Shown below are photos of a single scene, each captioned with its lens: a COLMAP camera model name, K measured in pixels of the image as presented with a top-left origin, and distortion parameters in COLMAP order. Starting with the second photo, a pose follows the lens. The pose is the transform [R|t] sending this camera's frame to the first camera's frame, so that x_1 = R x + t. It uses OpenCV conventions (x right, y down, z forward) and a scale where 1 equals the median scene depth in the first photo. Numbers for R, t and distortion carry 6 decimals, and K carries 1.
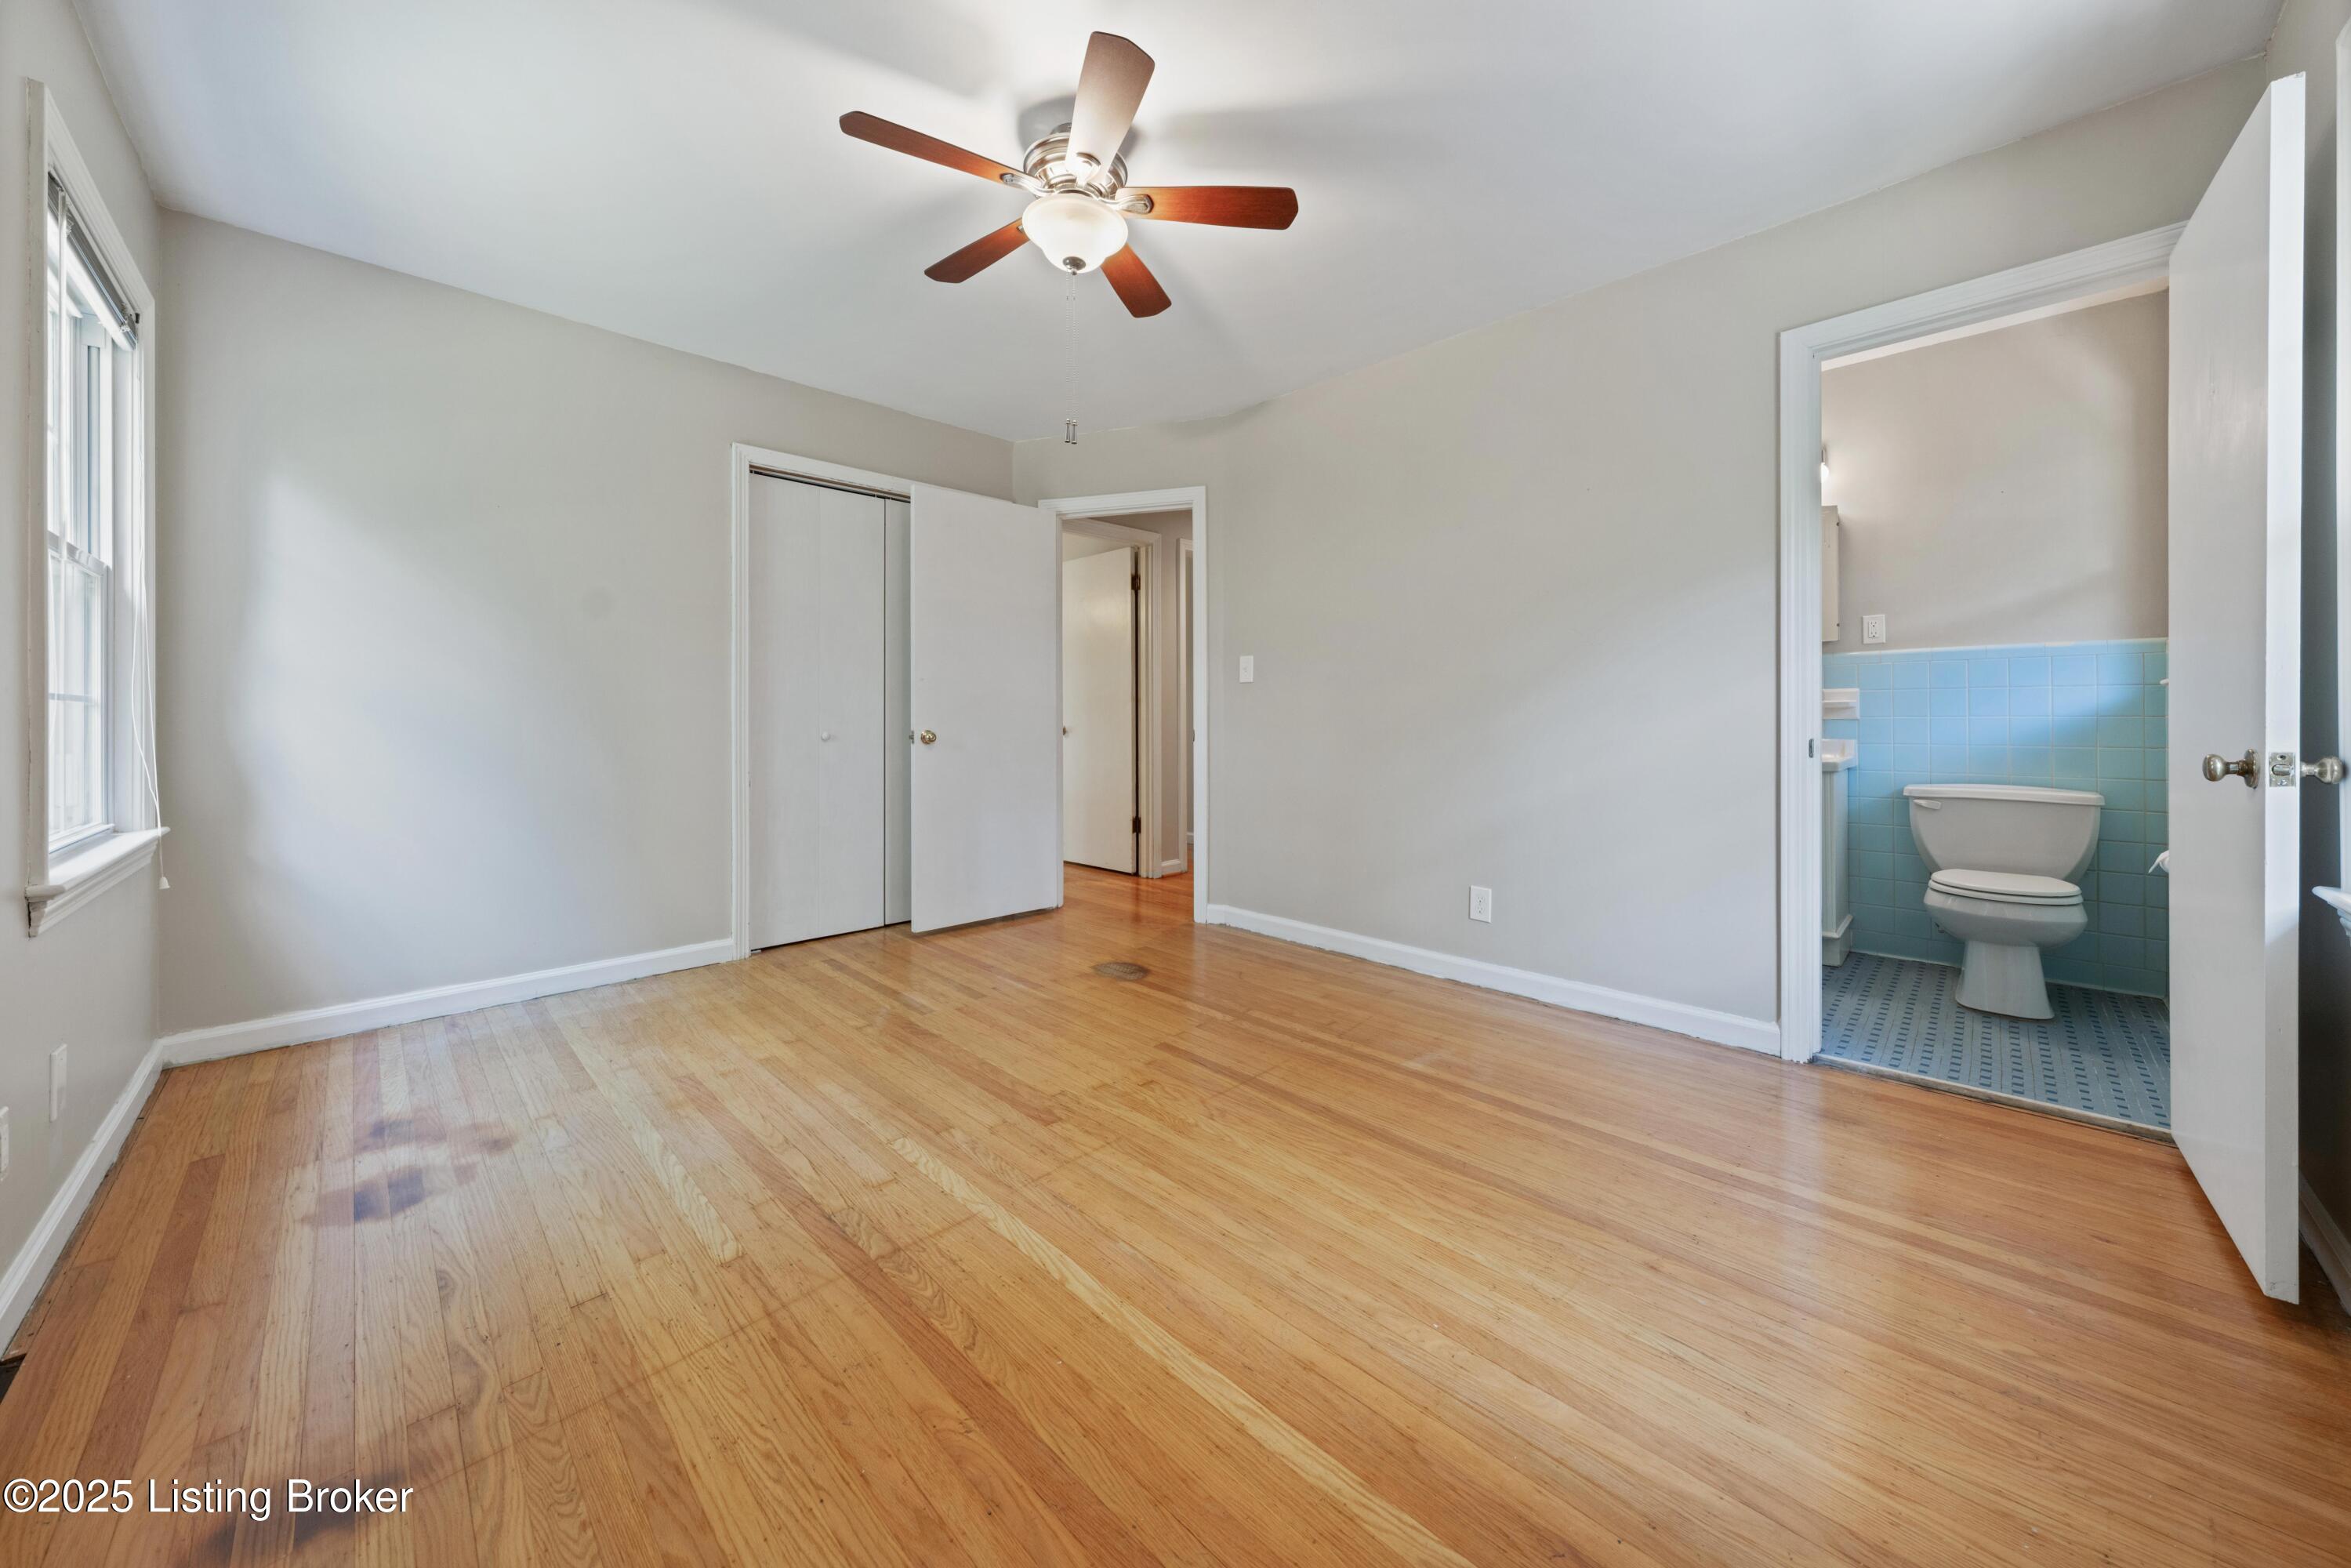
lens RADIAL K [[814.9, 0, 1171.9], [0, 814.9, 722.2], [0, 0, 1]] dist [-0.000142, -0.000011]
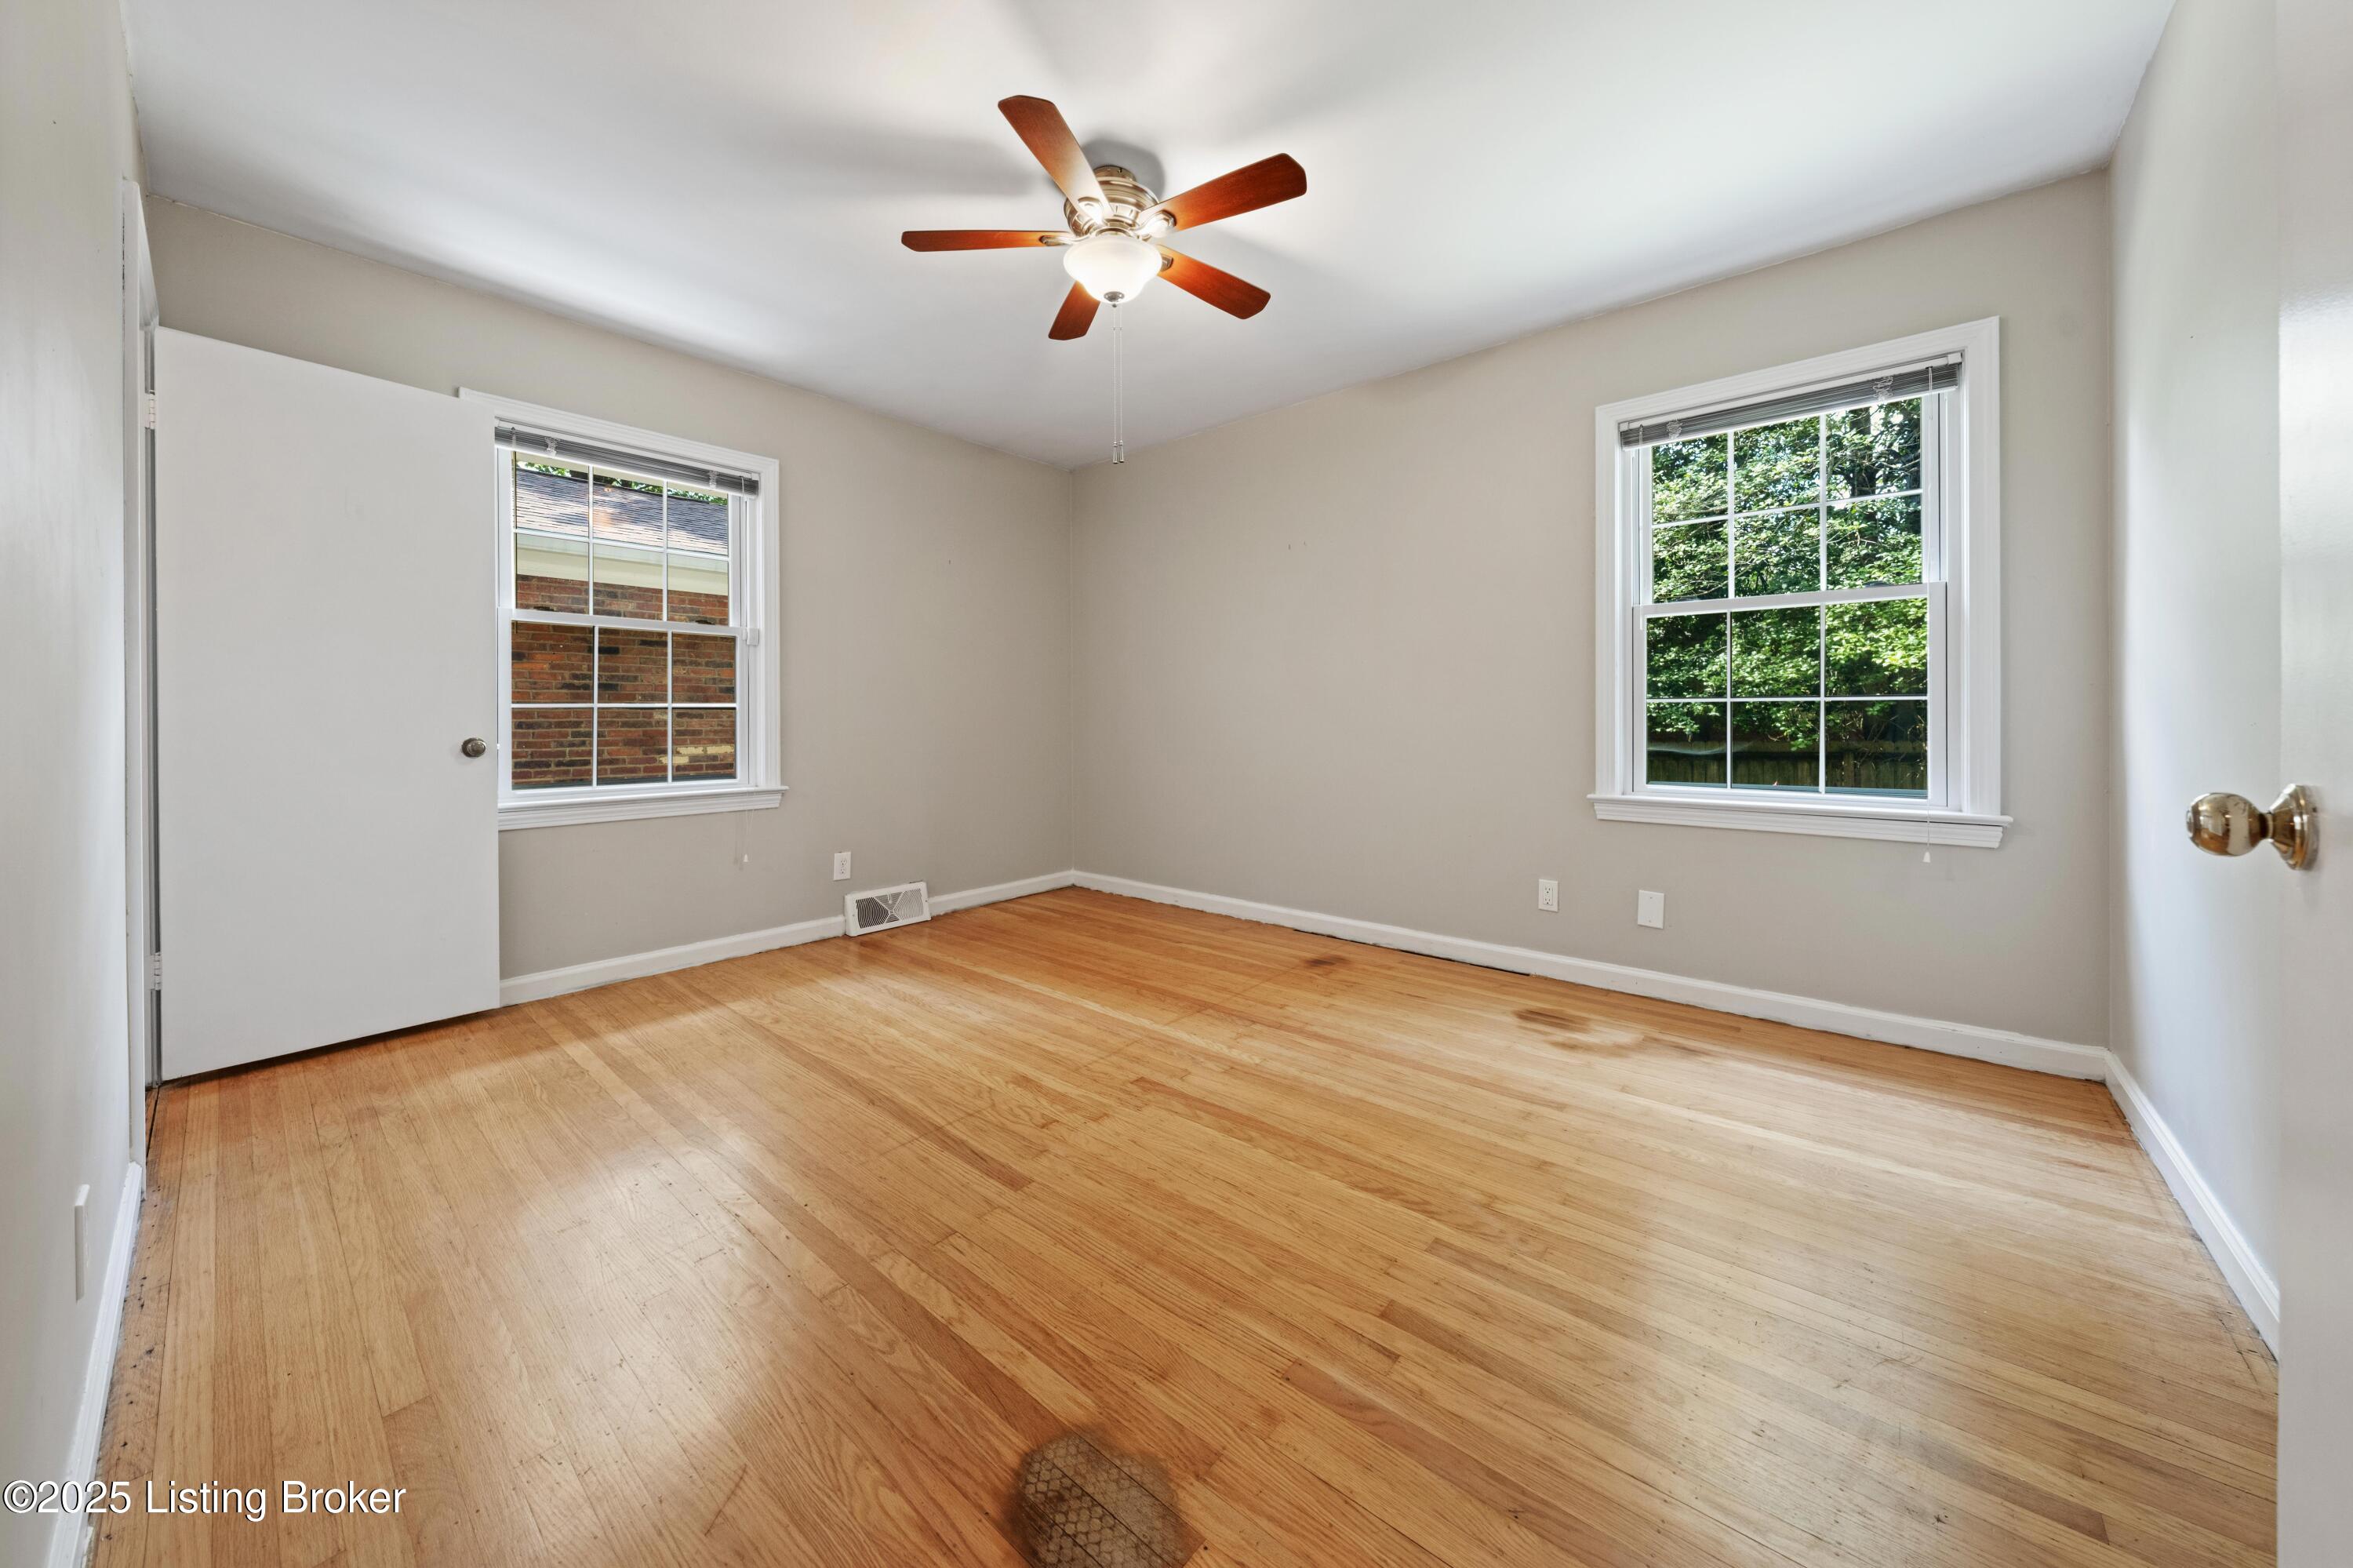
lens RADIAL K [[819.2, 0, 1181.1], [0, 819.2, 711.8], [0, 0, 1]] dist [-0.000329, -0.000016]
pose [[-0.996475, 0.006671, -0.083621, -0.120889], [0.006661, 0.999978, 0.000400, -0.011497], [0.083622, -0.000158, -0.996498, 2.223368]]
